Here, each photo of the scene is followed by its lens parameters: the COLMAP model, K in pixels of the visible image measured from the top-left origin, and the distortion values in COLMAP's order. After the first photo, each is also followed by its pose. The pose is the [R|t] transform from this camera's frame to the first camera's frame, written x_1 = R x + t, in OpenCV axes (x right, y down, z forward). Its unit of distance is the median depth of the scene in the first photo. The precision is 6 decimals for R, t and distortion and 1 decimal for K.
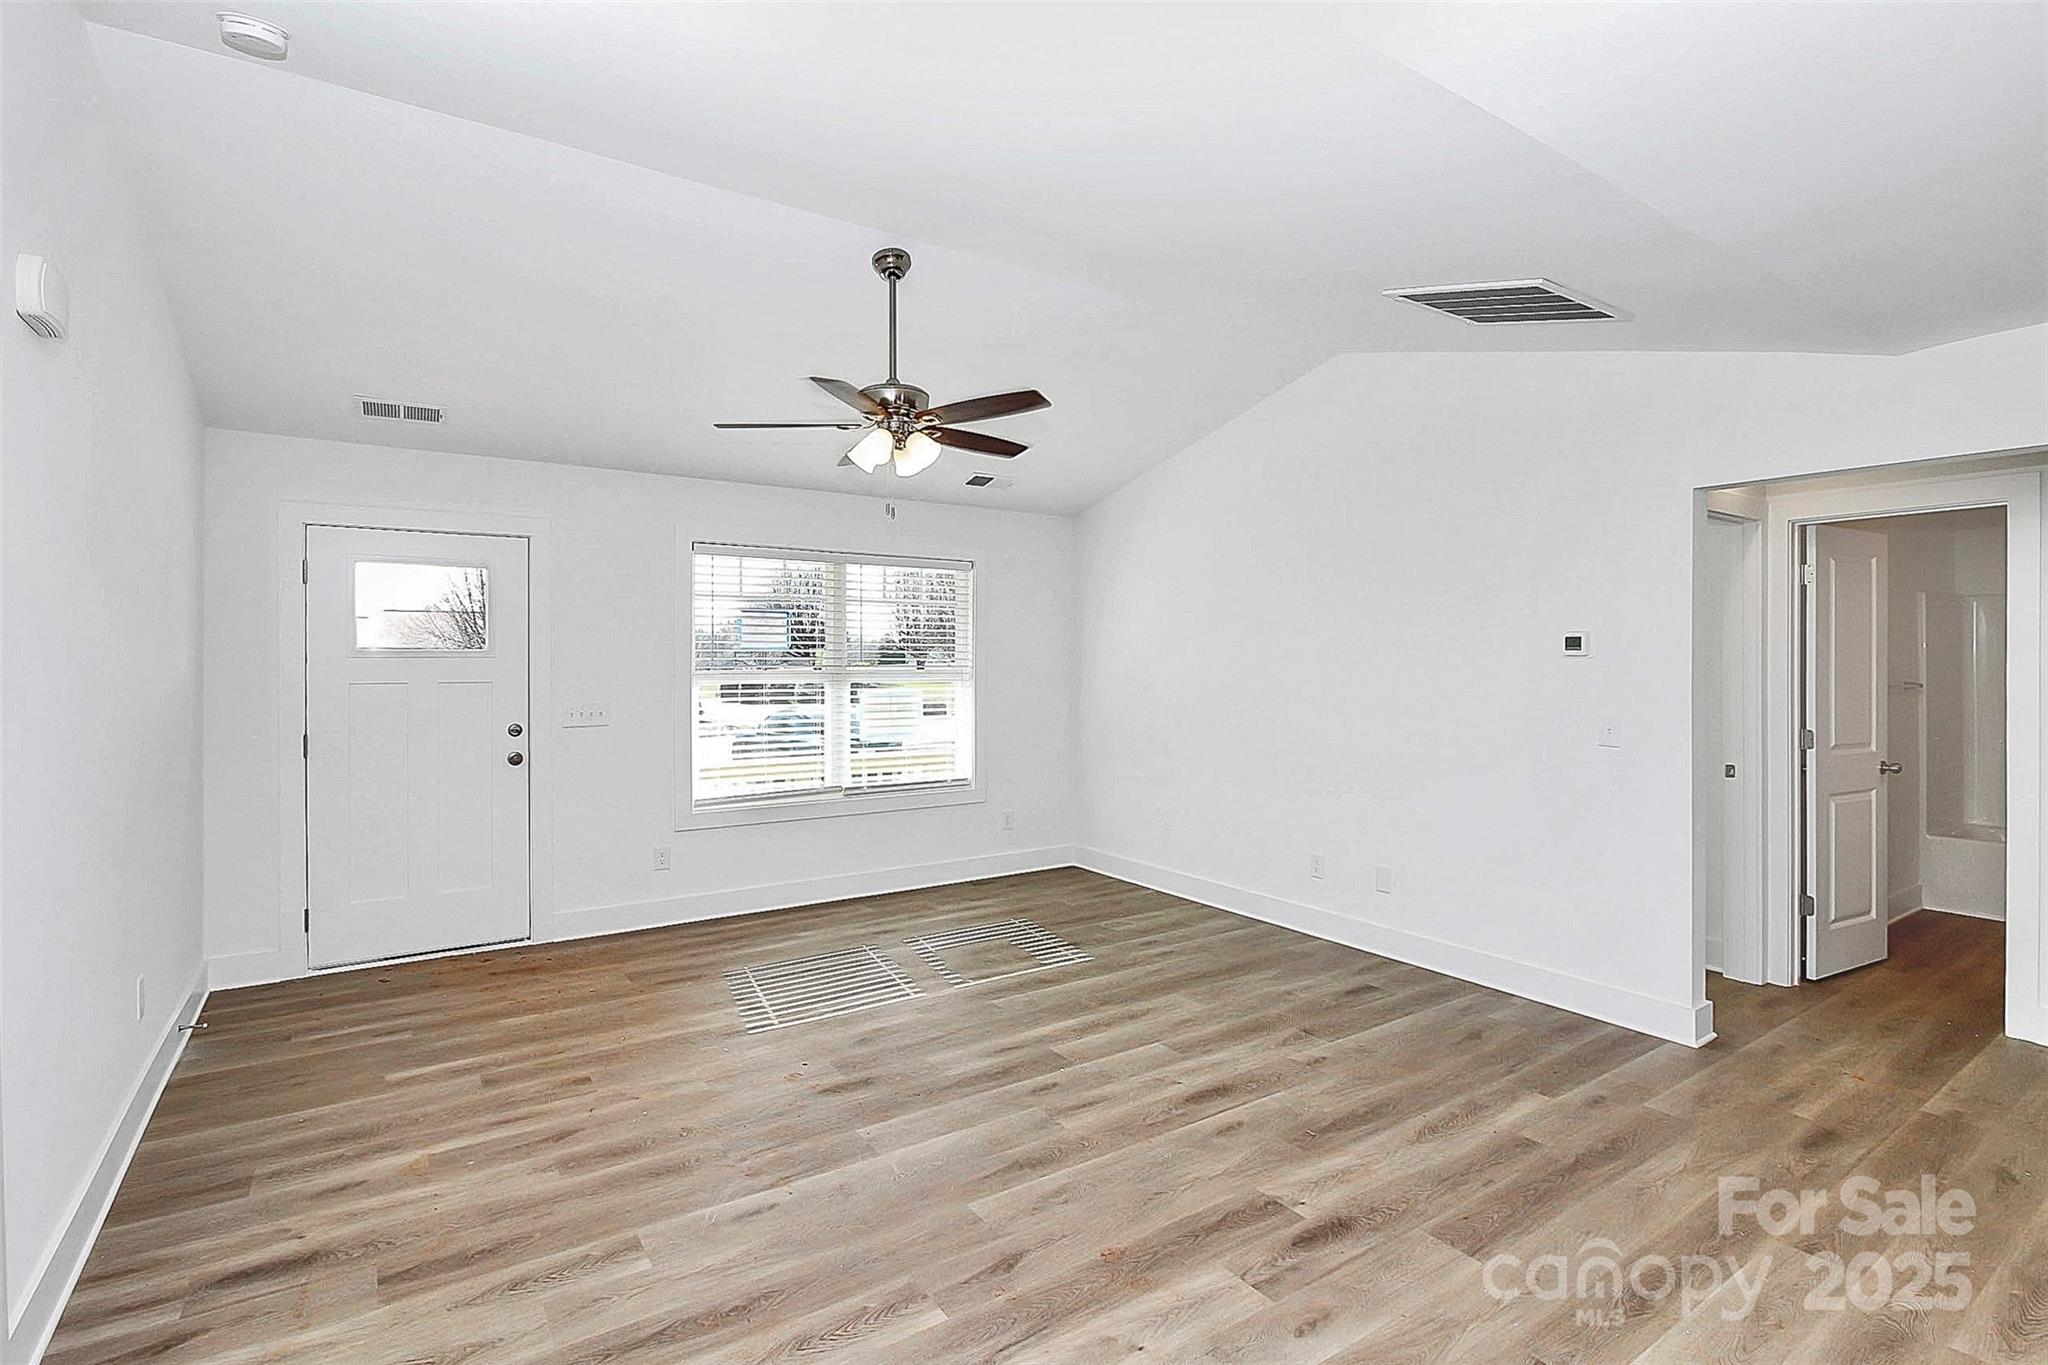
lens RADIAL K [[970.6, 0, 1017.4], [0, 970.6, 656.3], [0, 0, 1]] dist [0.000390, -0.010323]
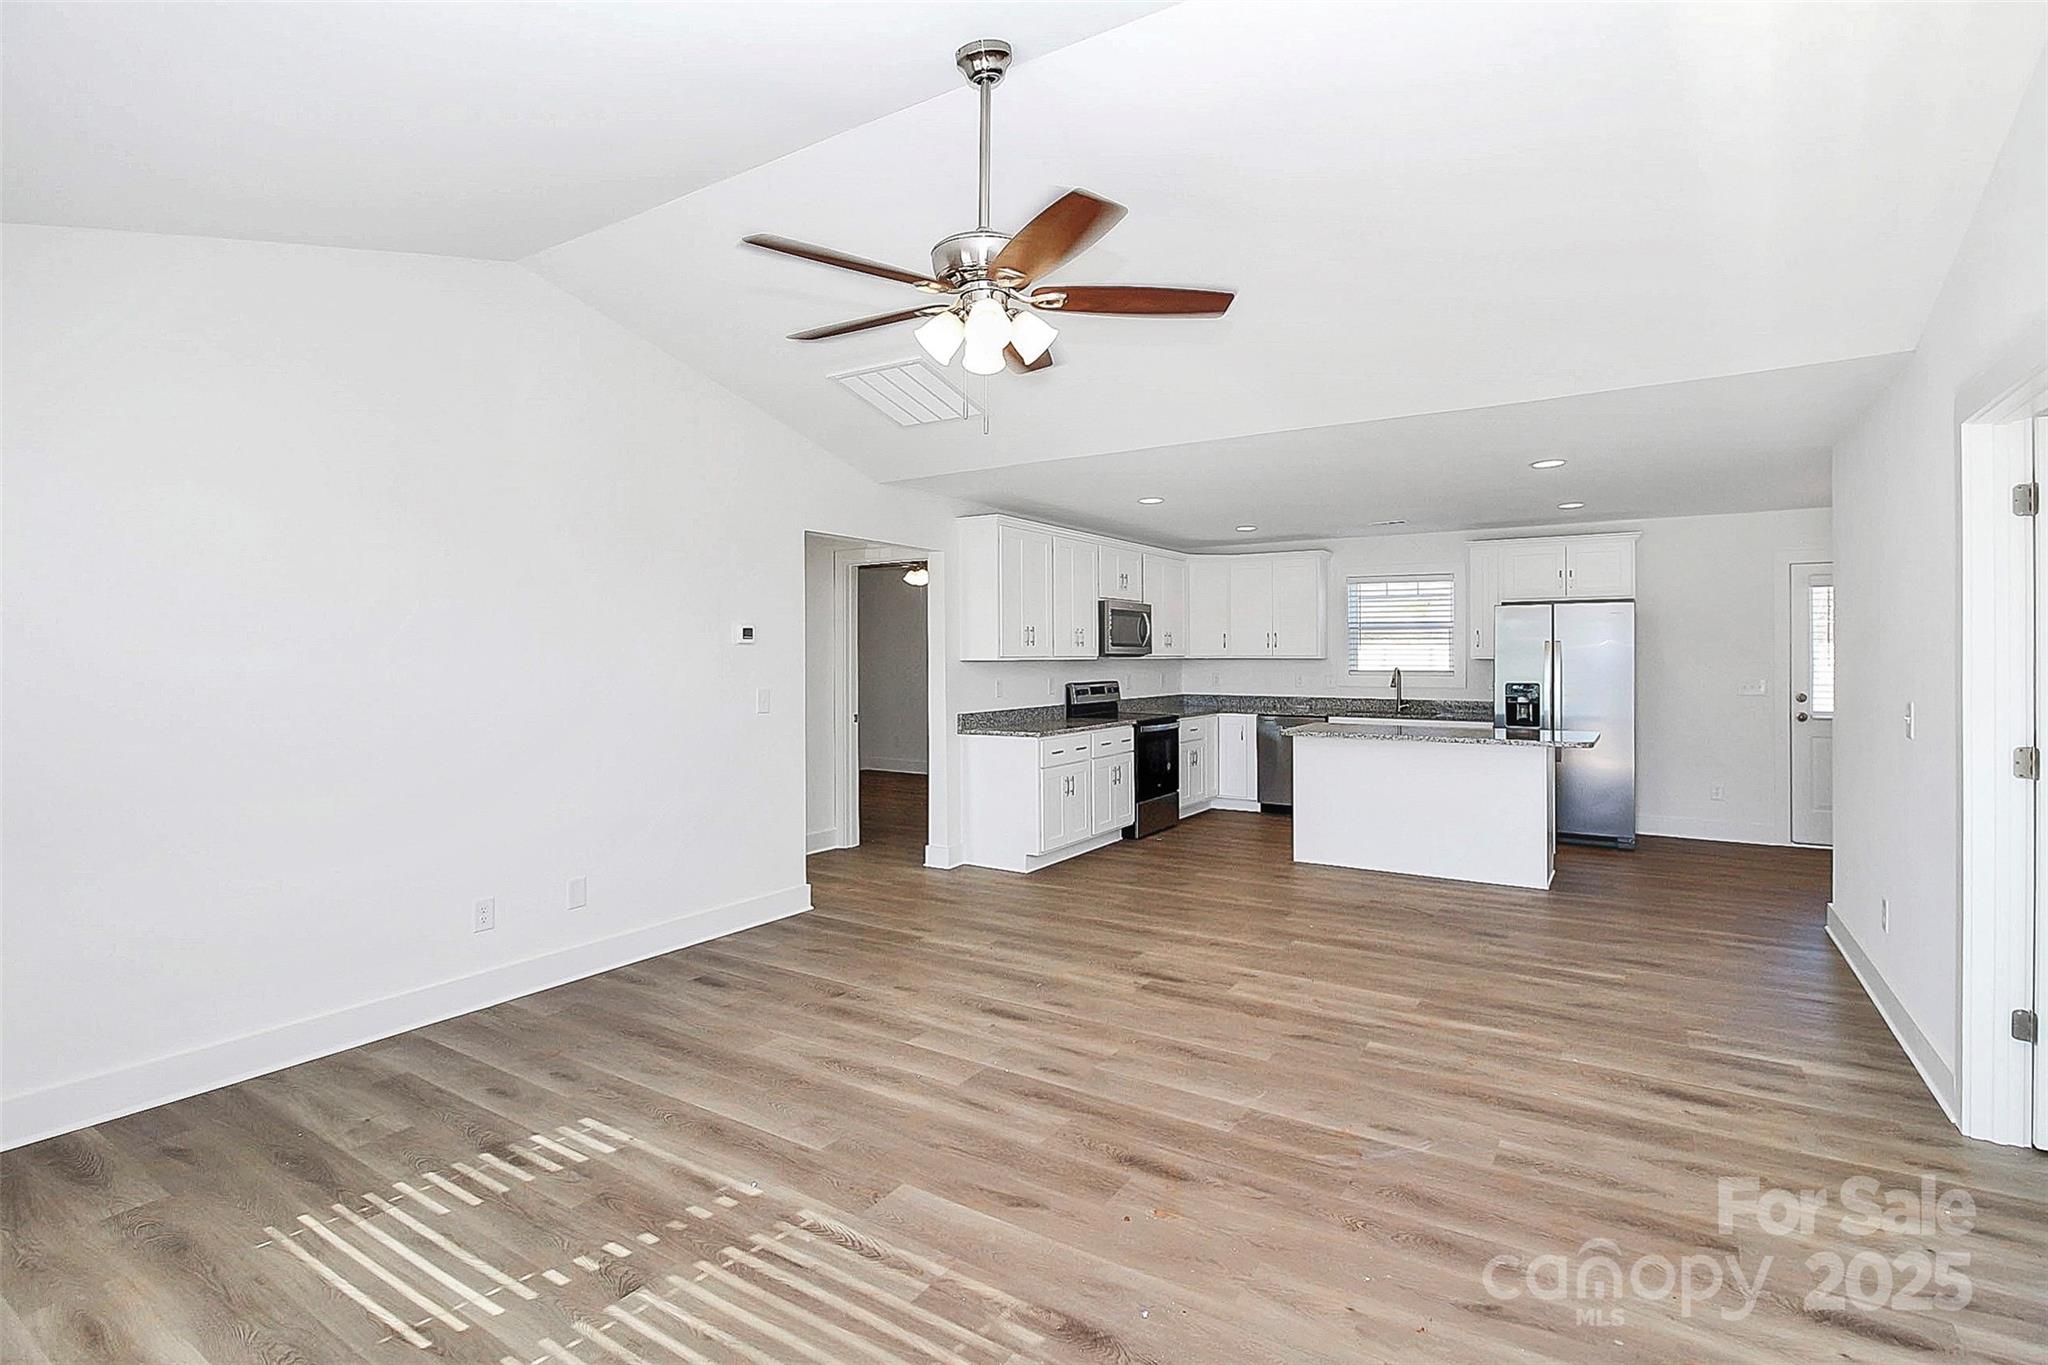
lens RADIAL K [[970.6, 0, 1045.0], [0, 970.6, 649.5], [0, 0, 1]] dist [0.000390, -0.010323]
pose [[-0.412097, 0.005873, 0.911121, -0.764907], [-0.003588, 0.999961, -0.008069, 0.017636], [-0.911133, -0.006594, -0.412060, 1.237369]]
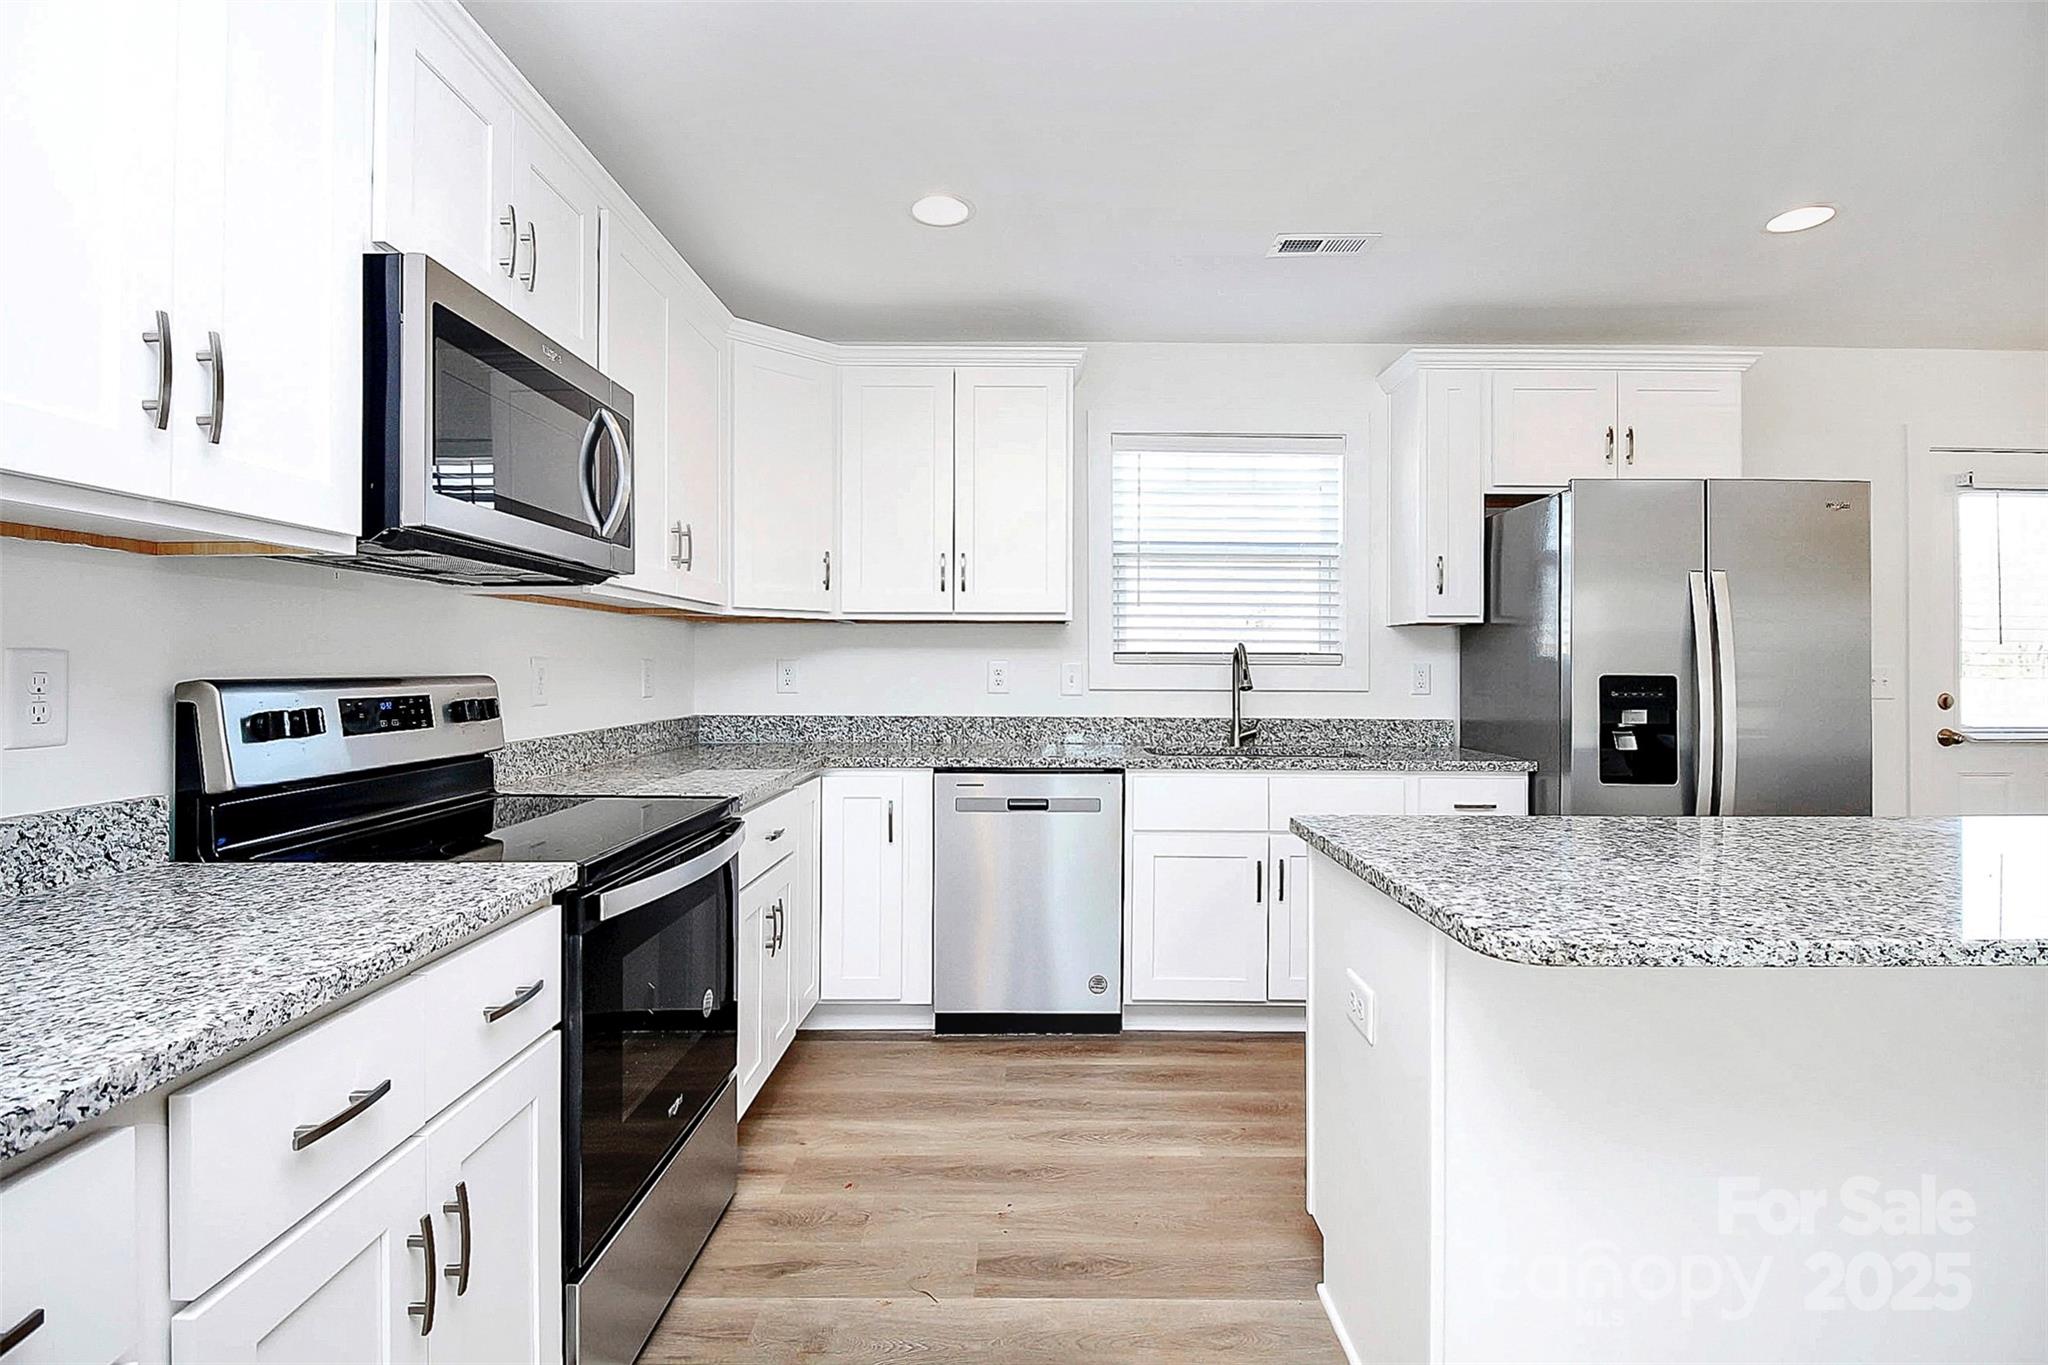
lens RADIAL K [[970.6, 0, 1037.9], [0, 970.6, 666.3], [0, 0, 1]] dist [0.000390, -0.010323]
pose [[-0.828948, -0.005440, 0.559299, 0.578571], [-0.008319, 0.999962, -0.002603, 0.064339], [-0.559263, -0.006810, -0.828962, 0.476848]]
